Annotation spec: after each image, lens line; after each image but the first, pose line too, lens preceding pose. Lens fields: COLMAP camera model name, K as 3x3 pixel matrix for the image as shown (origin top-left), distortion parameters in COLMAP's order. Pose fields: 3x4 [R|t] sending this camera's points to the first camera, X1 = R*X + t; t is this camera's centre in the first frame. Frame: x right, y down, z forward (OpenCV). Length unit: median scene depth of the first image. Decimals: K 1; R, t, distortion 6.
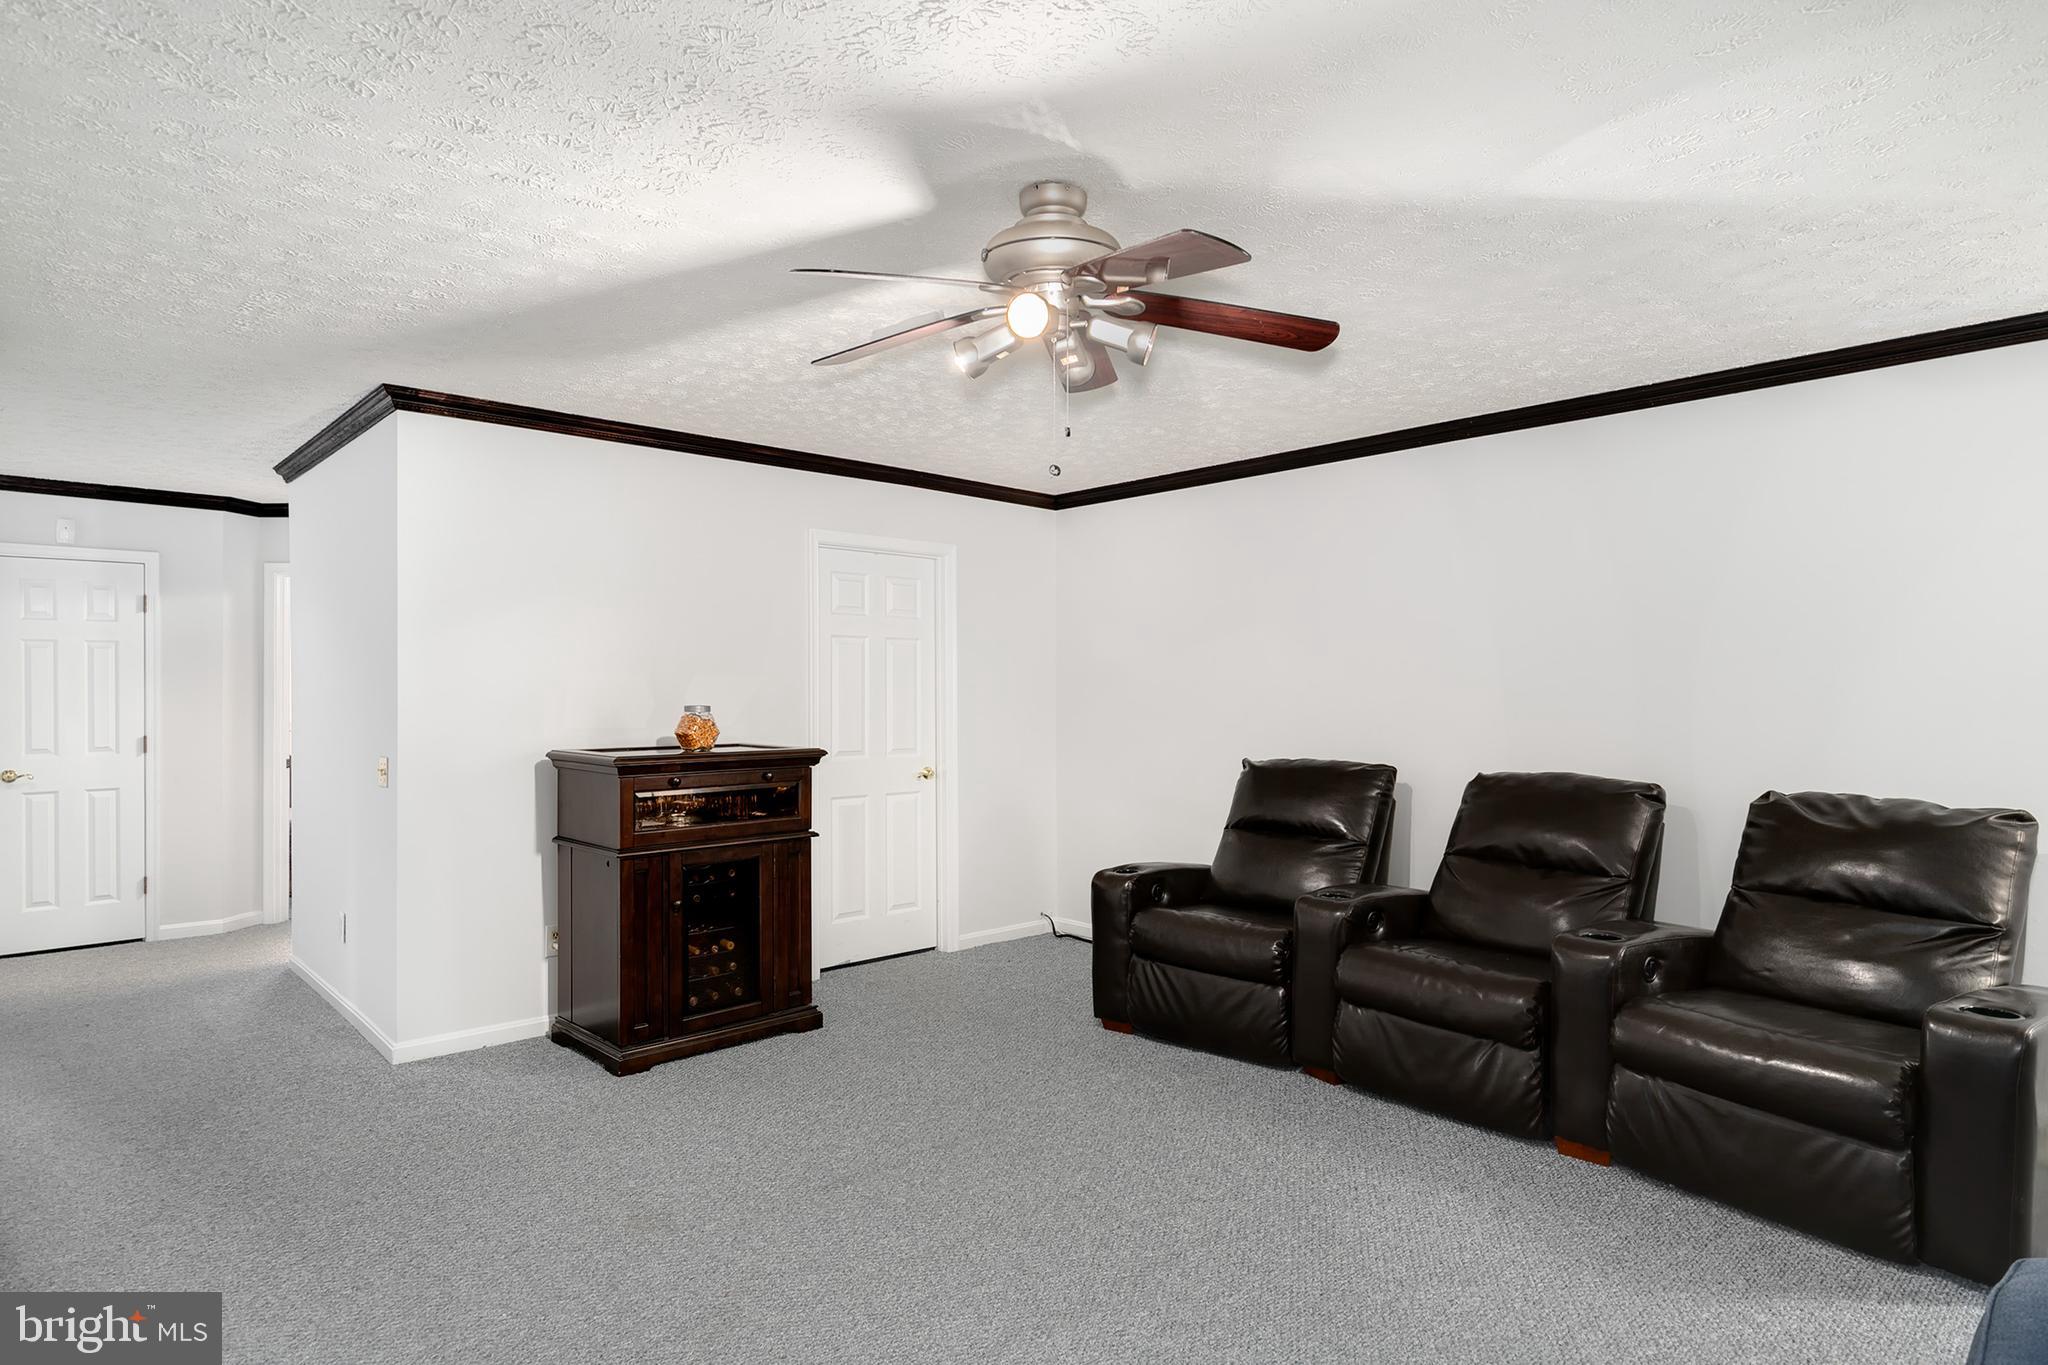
lens RADIAL K [[1056.6, 0, 1019.2], [0, 1056.6, 699.0], [0, 0, 1]] dist [-0.001714, 0.000165]
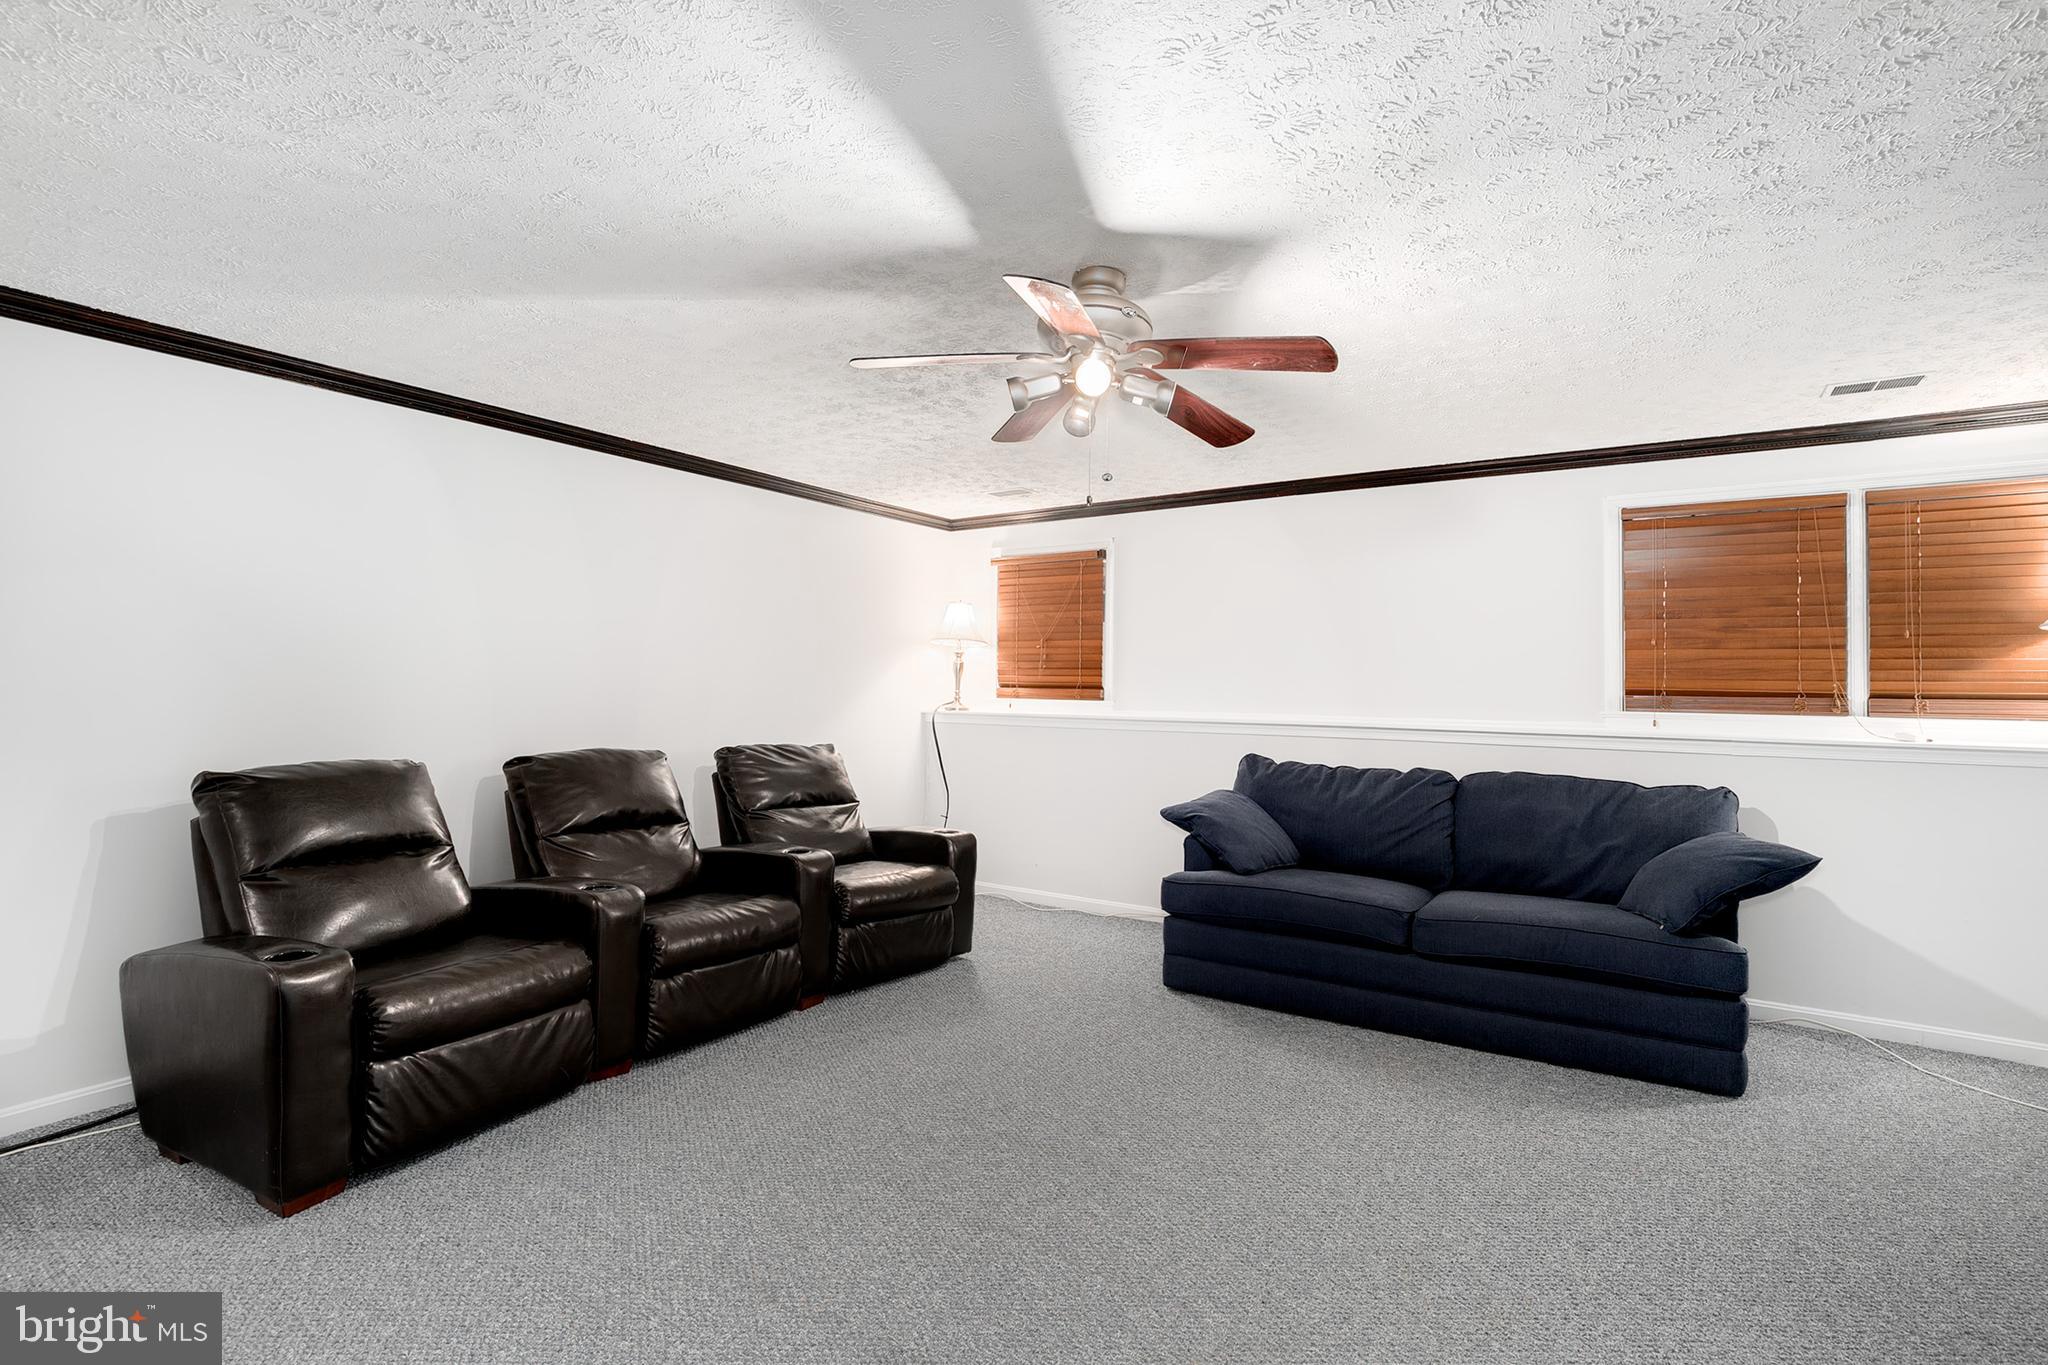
lens RADIAL K [[939.1, 0, 1019.6], [0, 939.1, 691.1], [0, 0, 1]] dist [0.000205, 0.000567]
pose [[-0.195733, -0.008939, 0.980617, -0.624489], [-0.003393, 0.999959, 0.008438, -0.003152], [-0.980651, -0.001675, -0.195755, 0.792006]]
